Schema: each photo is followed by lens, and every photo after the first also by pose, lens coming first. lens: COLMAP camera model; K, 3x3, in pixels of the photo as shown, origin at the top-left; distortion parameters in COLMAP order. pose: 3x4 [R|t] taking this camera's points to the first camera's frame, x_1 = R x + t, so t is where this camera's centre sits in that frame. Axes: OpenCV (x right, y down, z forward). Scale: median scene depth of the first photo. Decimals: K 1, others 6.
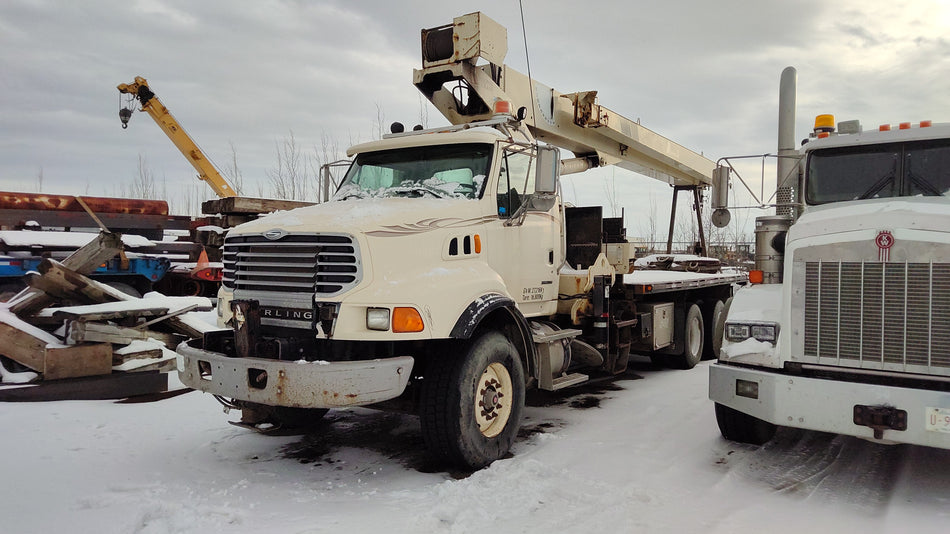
lens RADIAL K [[656.6, 0, 475.0], [0, 656.6, 267.0], [0, 0, 1]] dist [0.055129, -0.001335]
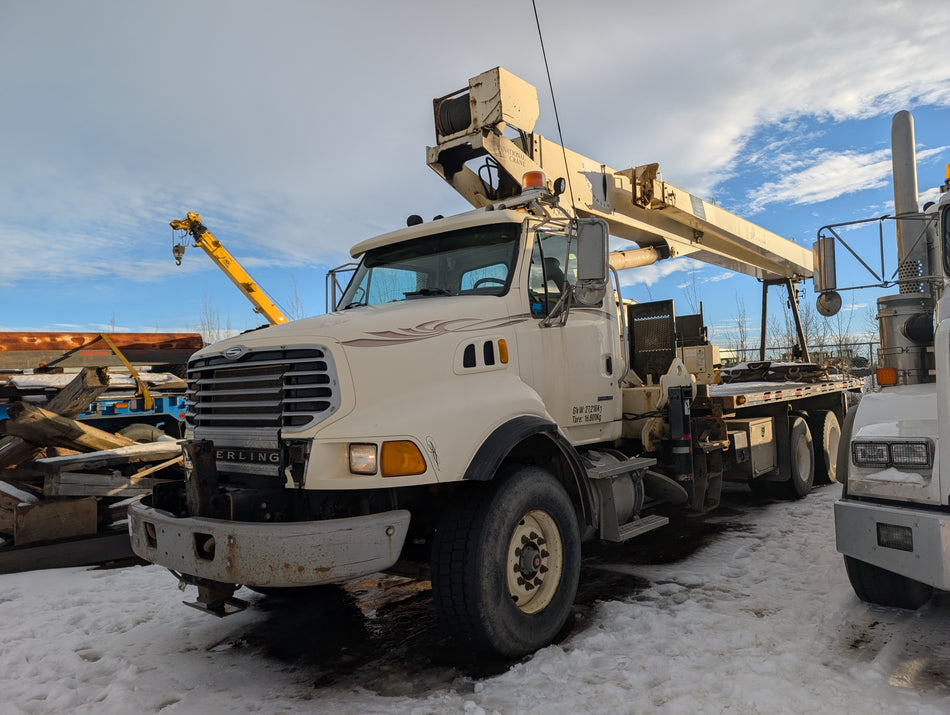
lens RADIAL K [[714.2, 0, 481.8], [0, 714.2, 346.3], [0, 0, 1]] dist [0.001619, 0.007150]
pose [[0.994632, -0.056717, -0.086550, 0.041854], [0.051276, 0.996642, -0.063845, 0.008318], [0.089880, 0.059064, 0.994200, 0.150963]]
